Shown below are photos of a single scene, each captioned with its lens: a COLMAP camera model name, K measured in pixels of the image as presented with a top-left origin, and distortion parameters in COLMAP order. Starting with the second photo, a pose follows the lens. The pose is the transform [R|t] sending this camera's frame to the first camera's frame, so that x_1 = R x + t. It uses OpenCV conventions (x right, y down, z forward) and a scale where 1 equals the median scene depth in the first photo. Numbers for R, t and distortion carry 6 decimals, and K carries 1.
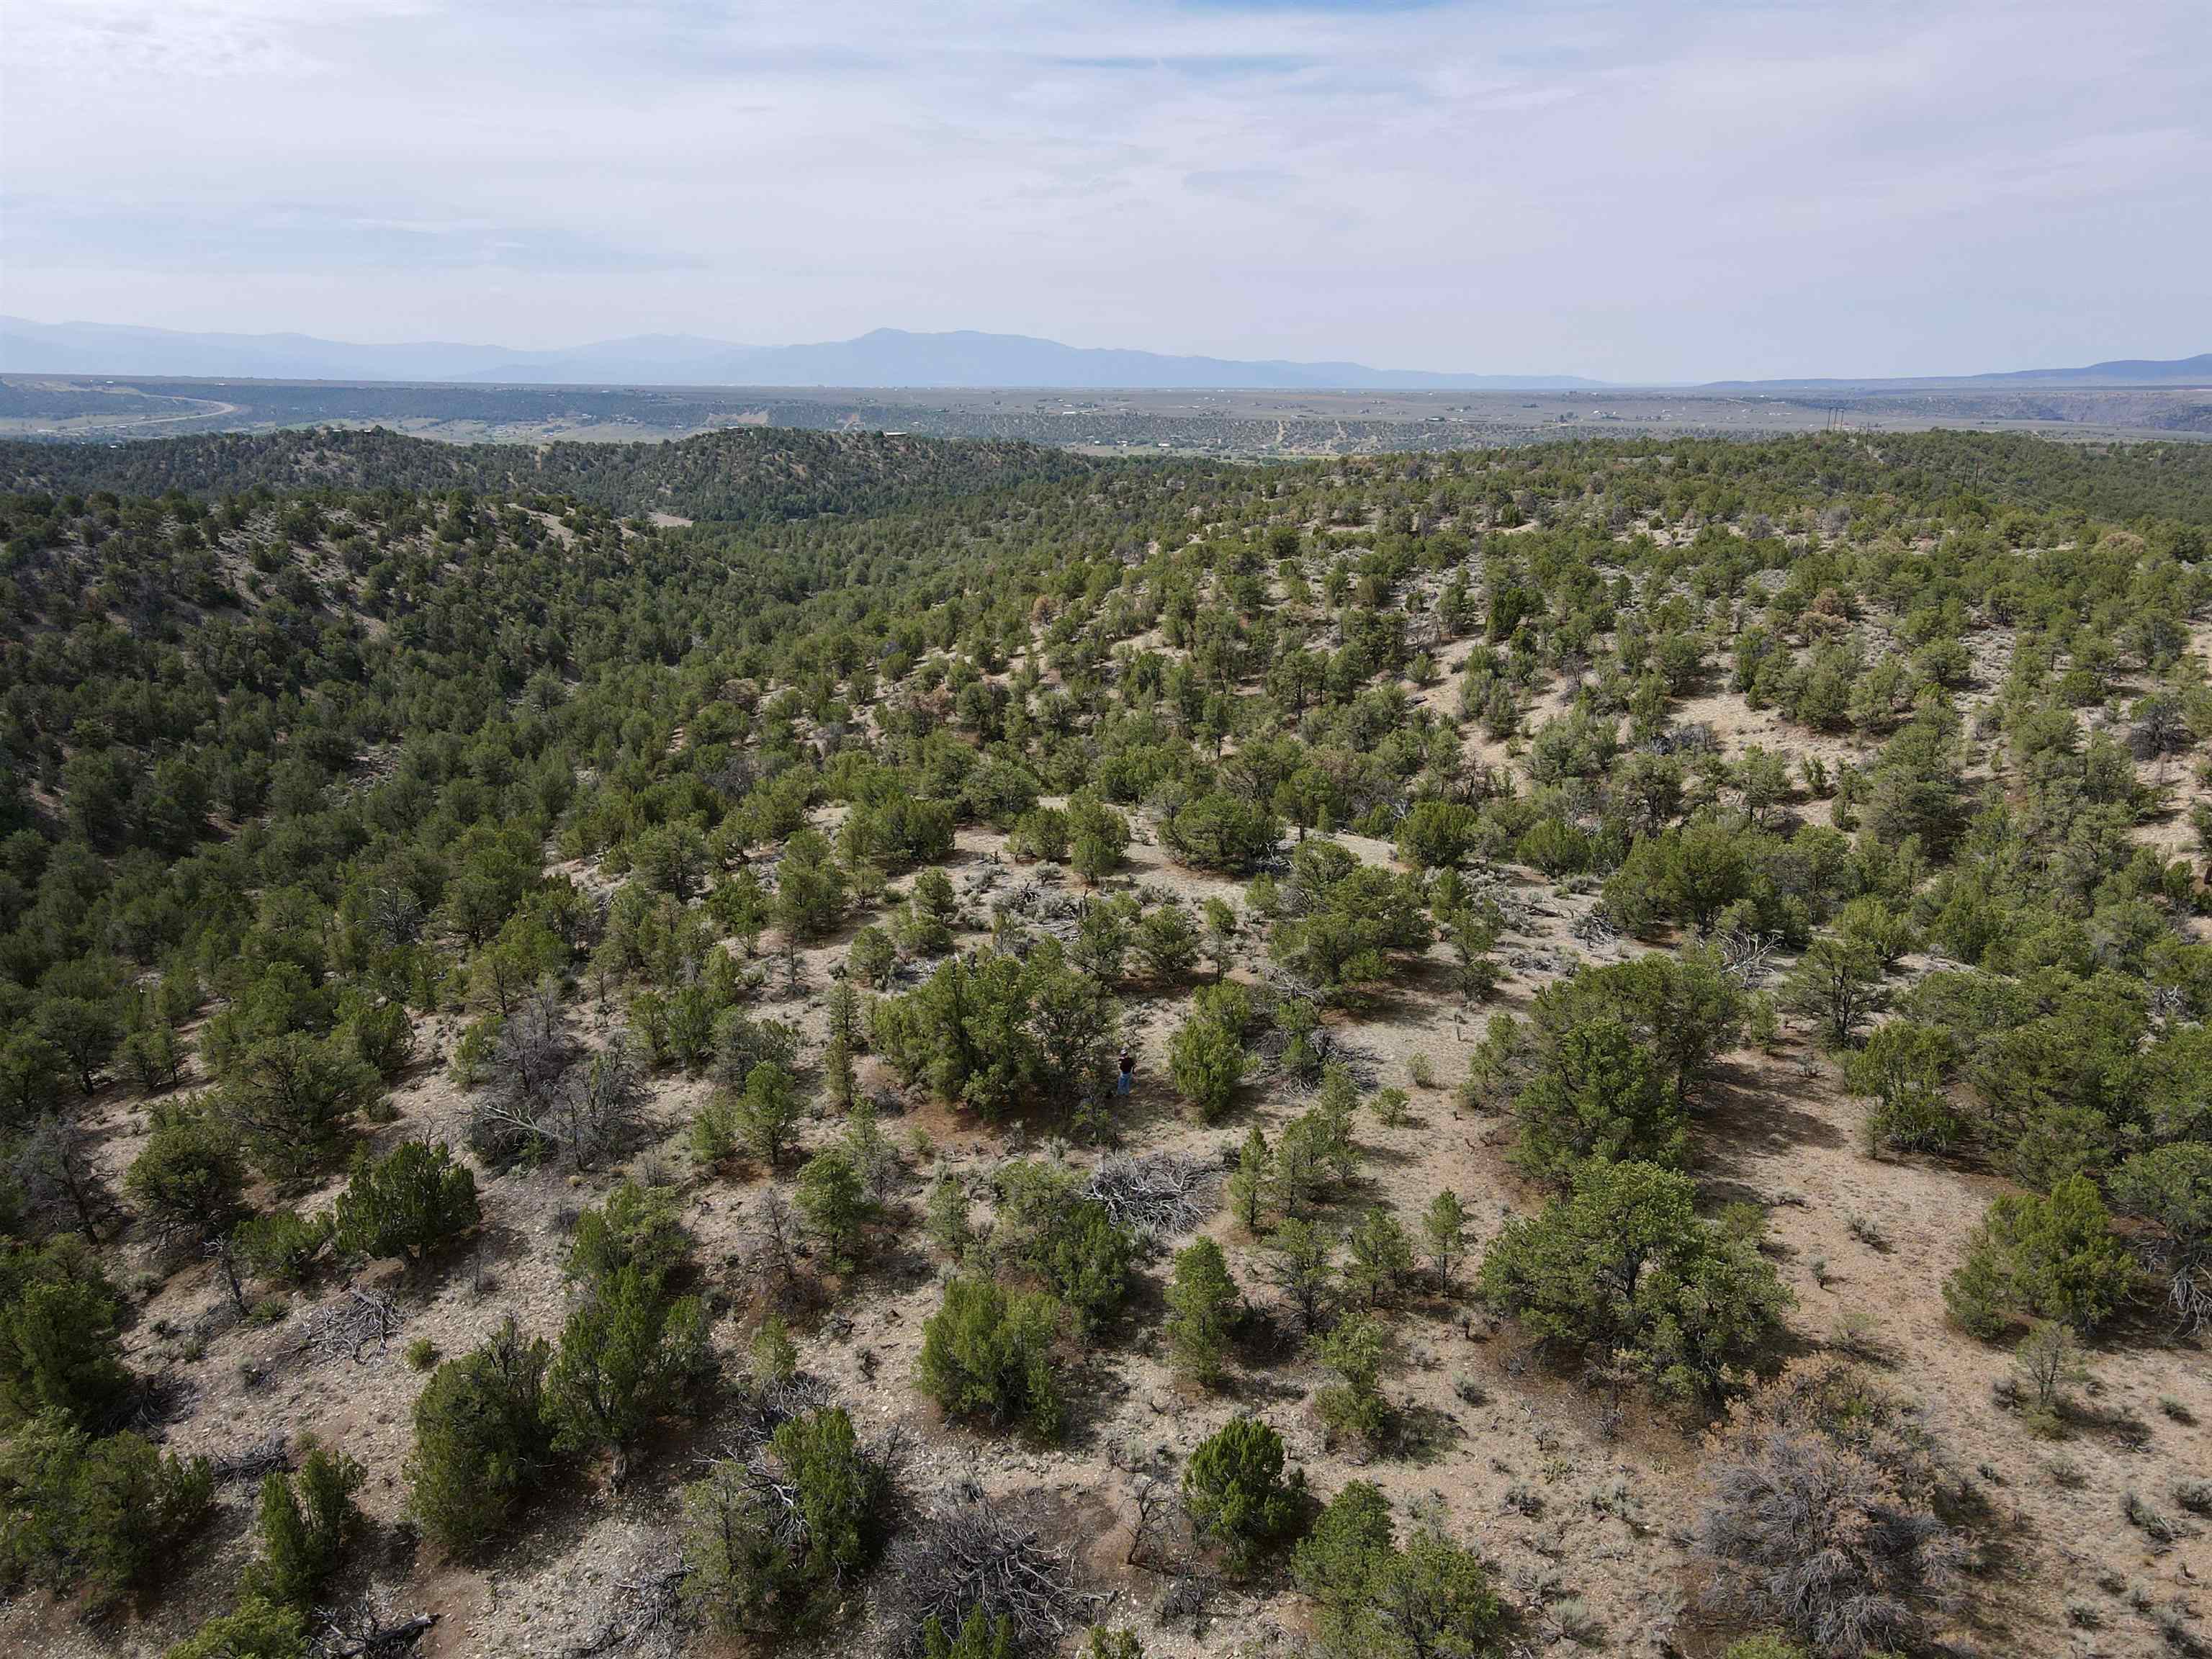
lens RADIAL K [[1615.6, 0, 1106.0], [0, 1615.6, 829.5], [0, 0, 1]] dist [-0.007144, 0.009351]
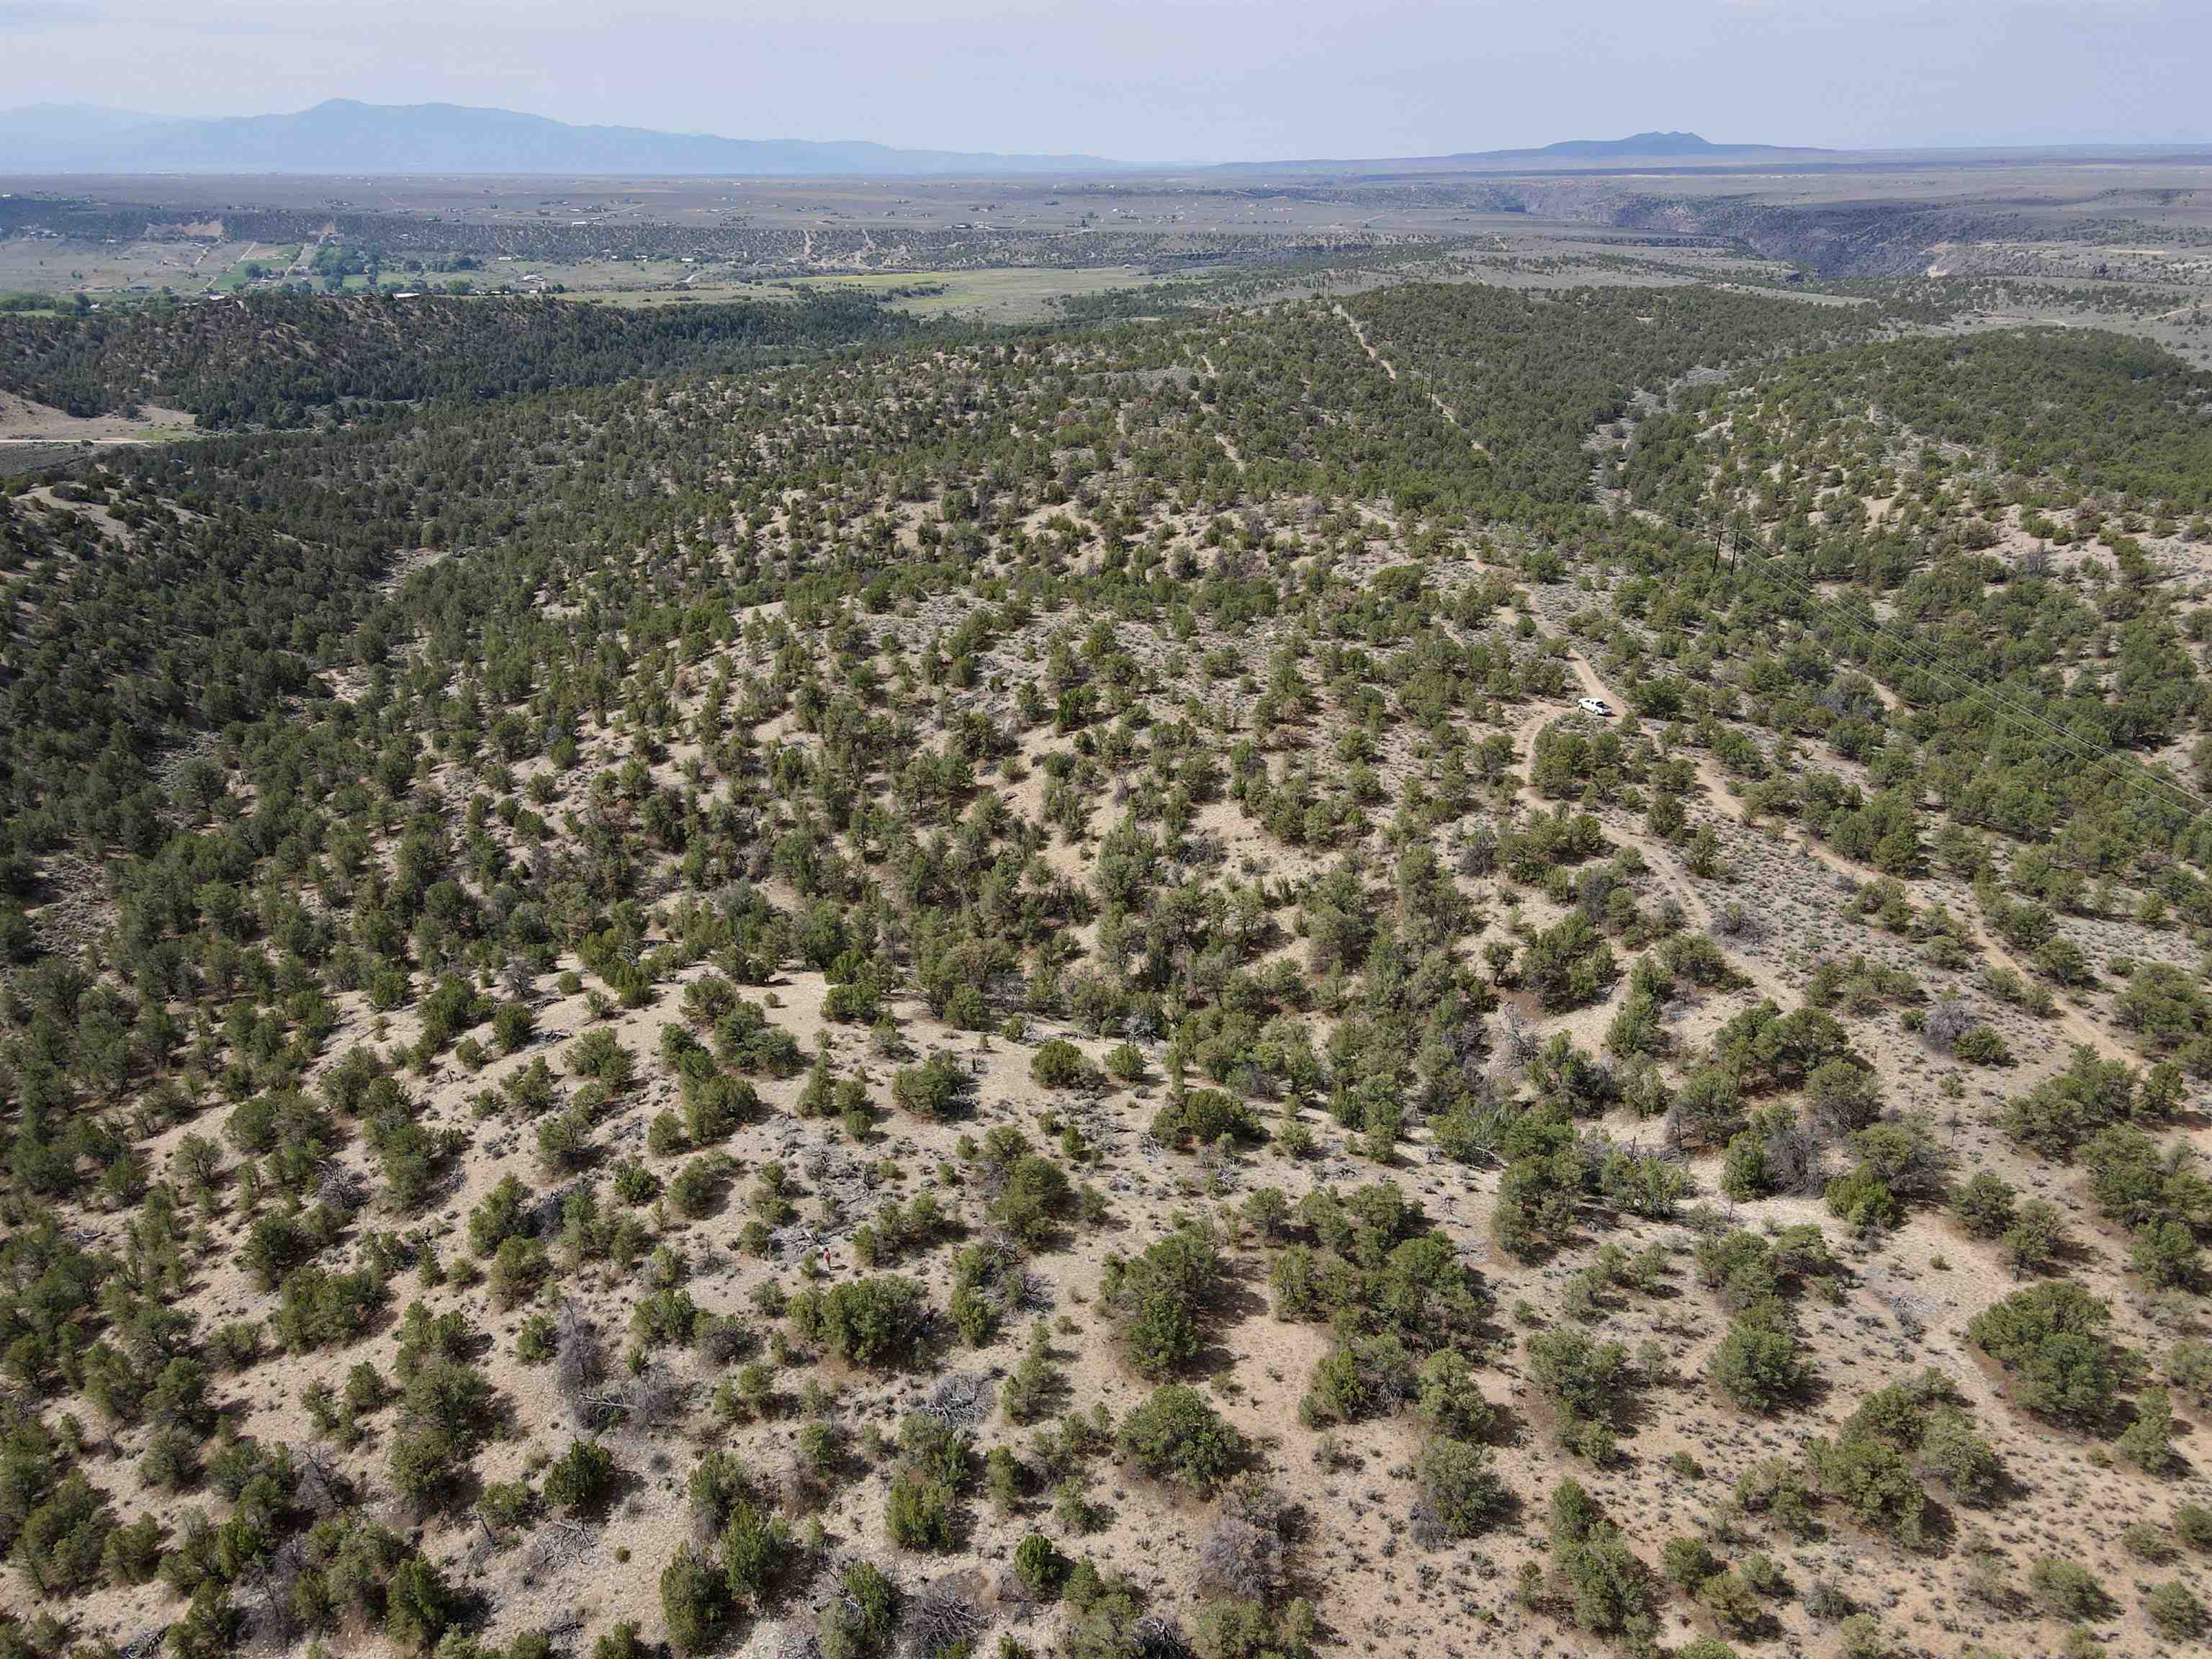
lens RADIAL K [[1588.1, 0, 1106.2], [0, 1588.1, 845.6], [0, 0, 1]] dist [-0.007748, 0.031148]
pose [[0.960697, -0.115528, 0.252416, -0.074832], [0.080256, 0.986047, 0.145845, -0.253911], [-0.265743, -0.119855, 0.956564, -0.308956]]
